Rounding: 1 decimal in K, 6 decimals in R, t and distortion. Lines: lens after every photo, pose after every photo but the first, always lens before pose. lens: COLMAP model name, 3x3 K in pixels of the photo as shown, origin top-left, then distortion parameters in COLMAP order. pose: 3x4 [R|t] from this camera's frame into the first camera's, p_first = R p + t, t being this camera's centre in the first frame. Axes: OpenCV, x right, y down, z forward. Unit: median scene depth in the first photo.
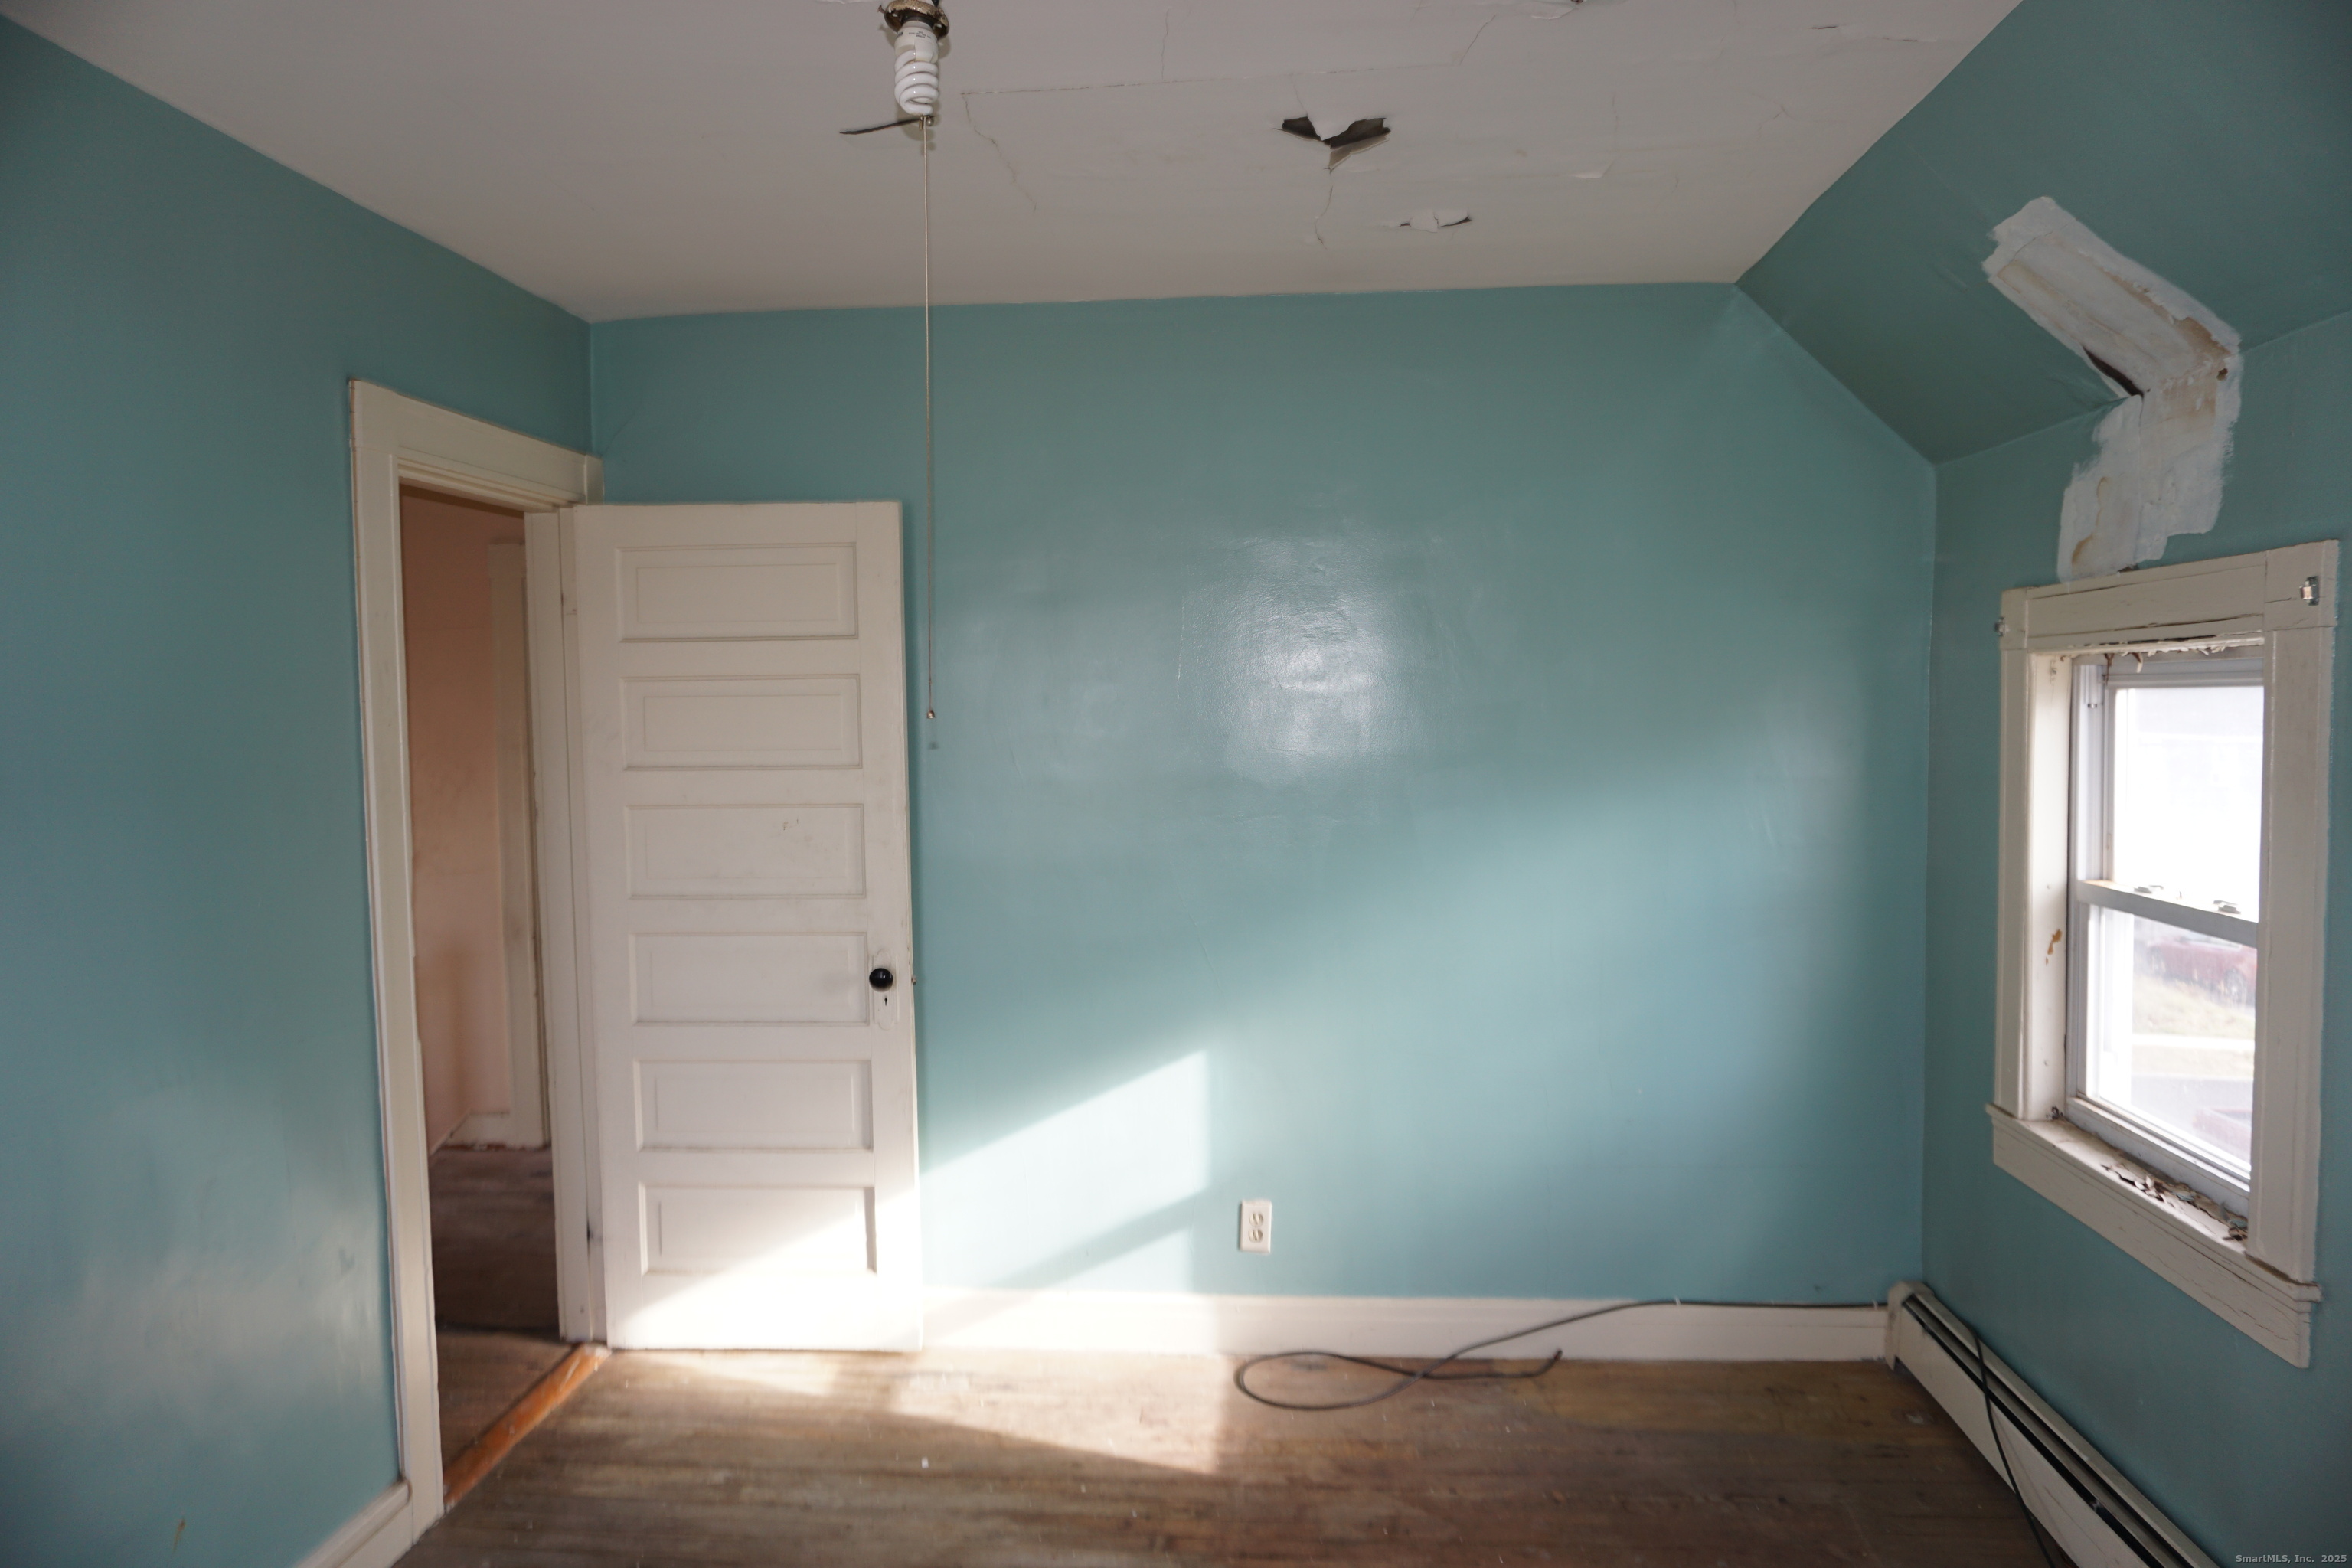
lens RADIAL K [[1590.7, 0, 1174.8], [0, 1590.7, 783.9], [0, 0, 1]] dist [-0.028326, 0.035384]
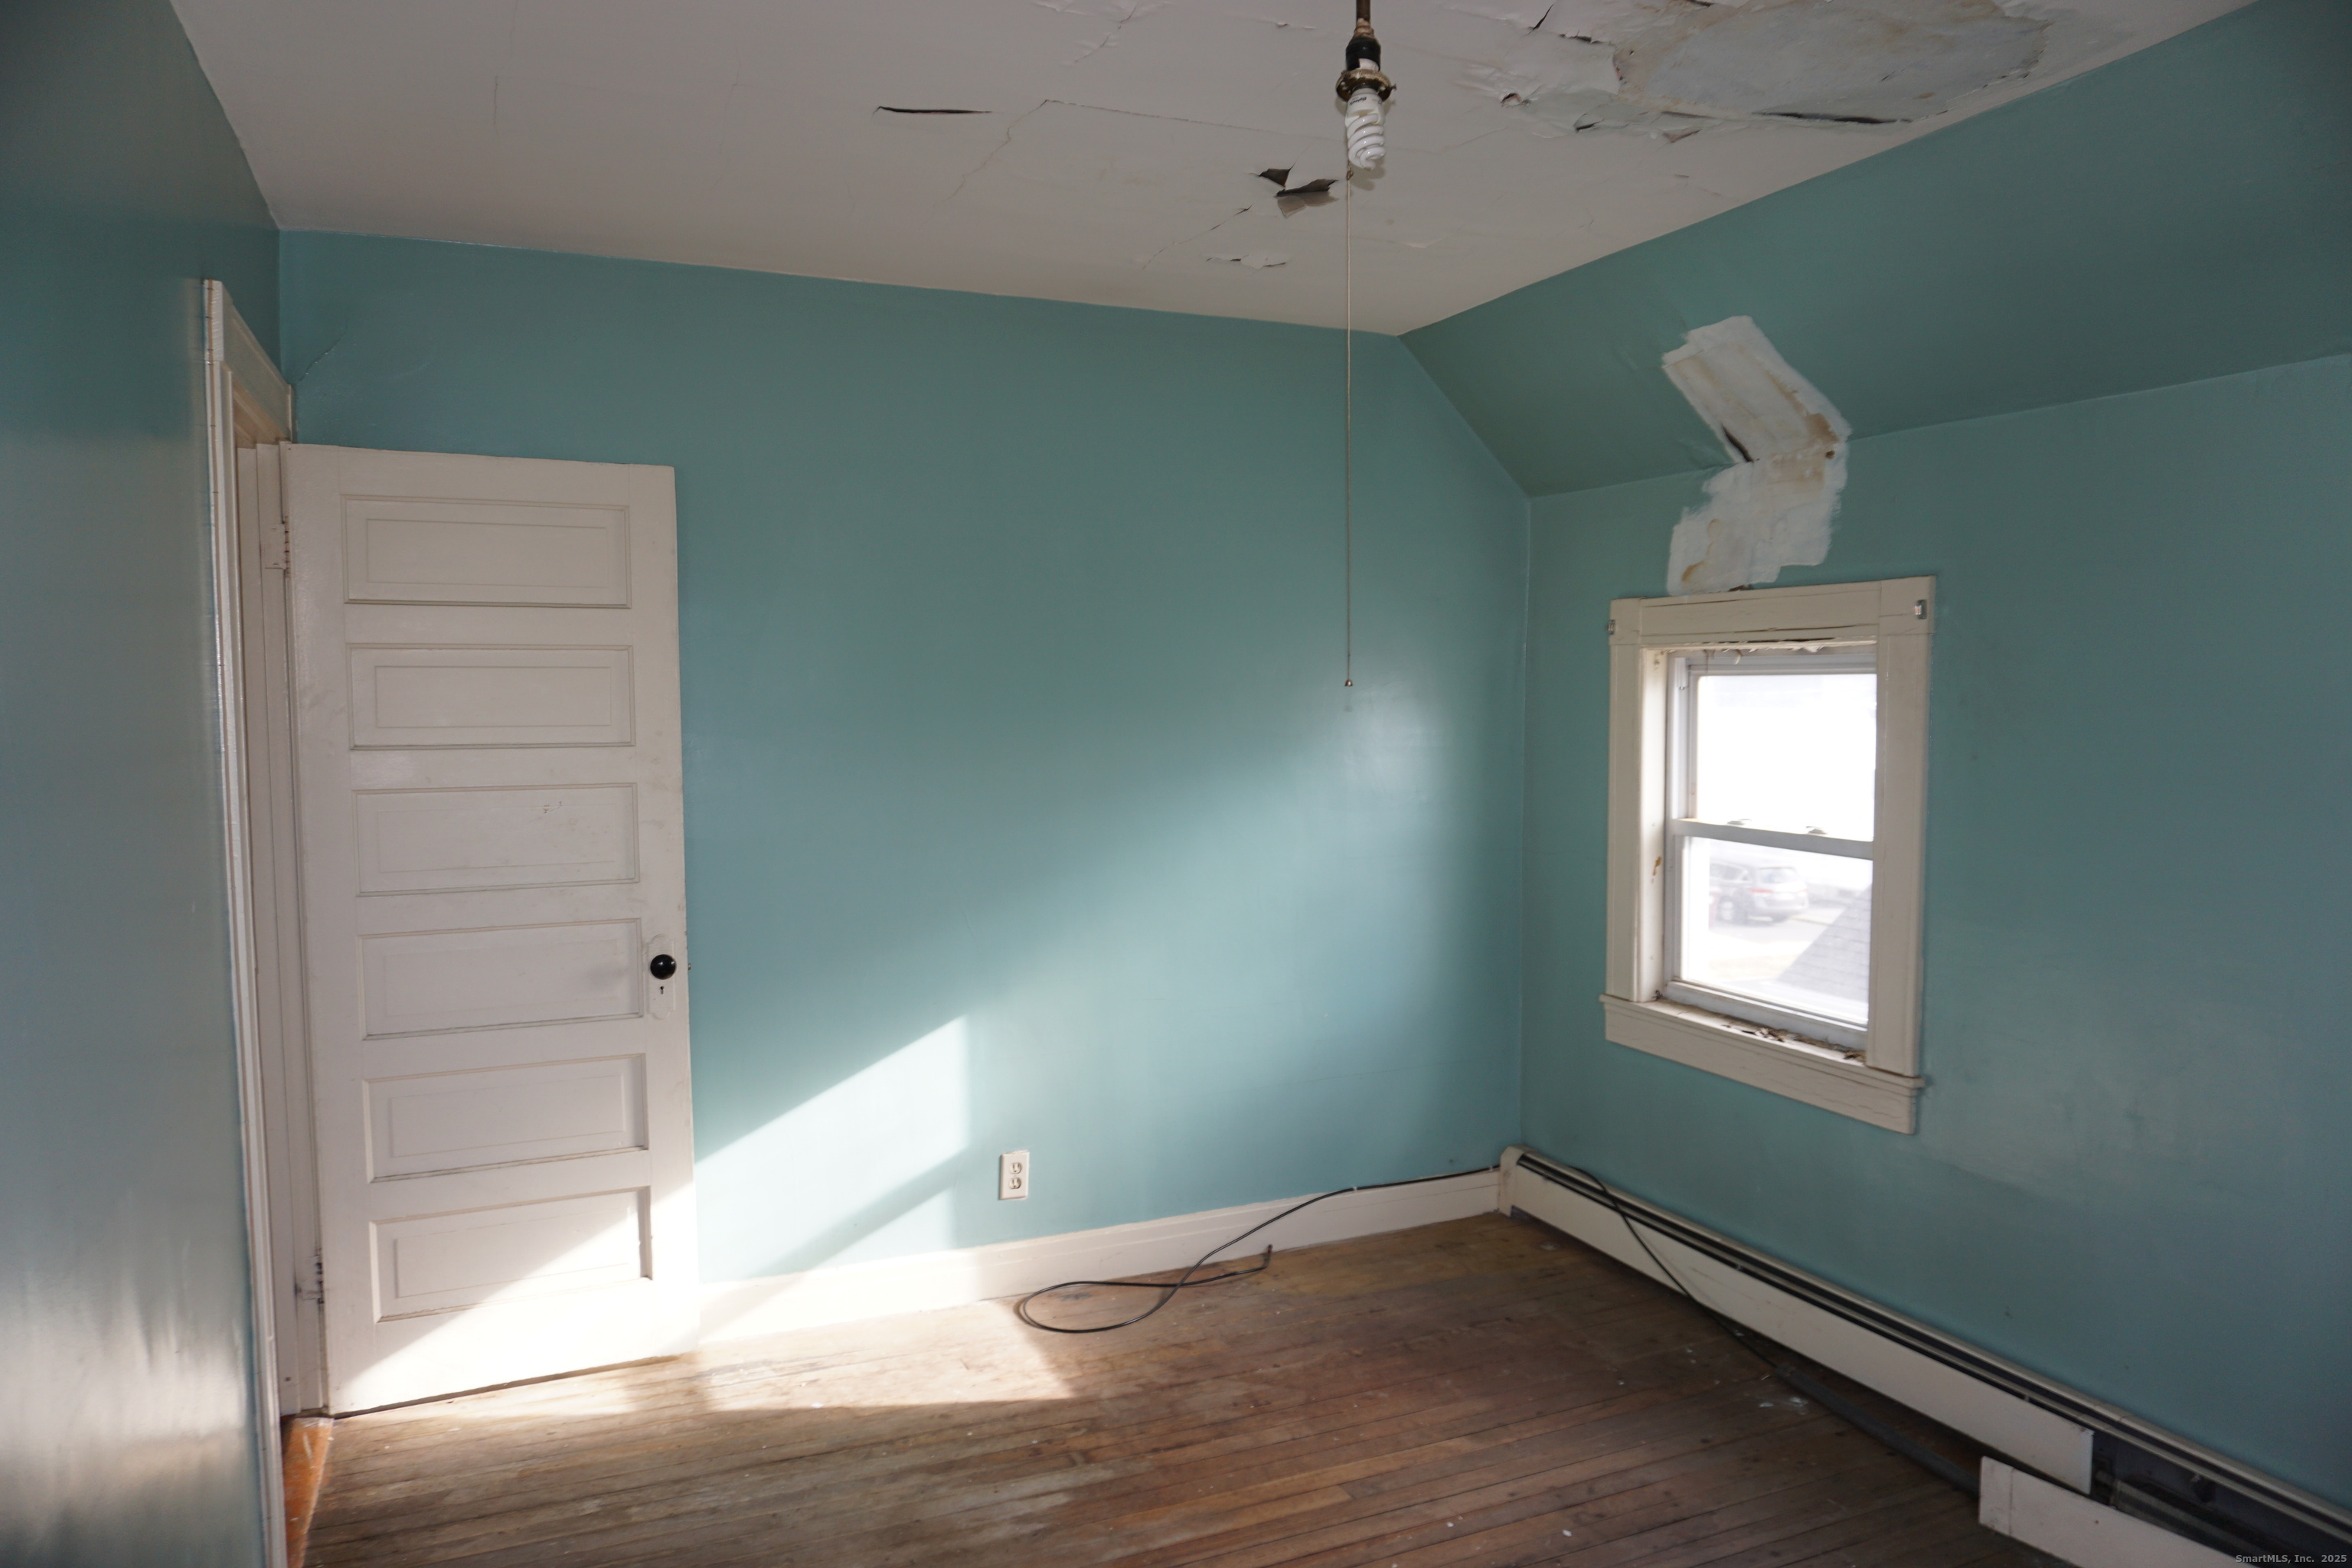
lens RADIAL K [[1590.7, 0, 1179.3], [0, 1590.7, 778.6], [0, 0, 1]] dist [-0.028326, 0.035384]
pose [[0.879444, -0.019058, 0.475620, -0.410030], [0.017109, 0.999818, 0.008427, 0.008071], [-0.475694, 0.000726, 0.879610, 0.017706]]
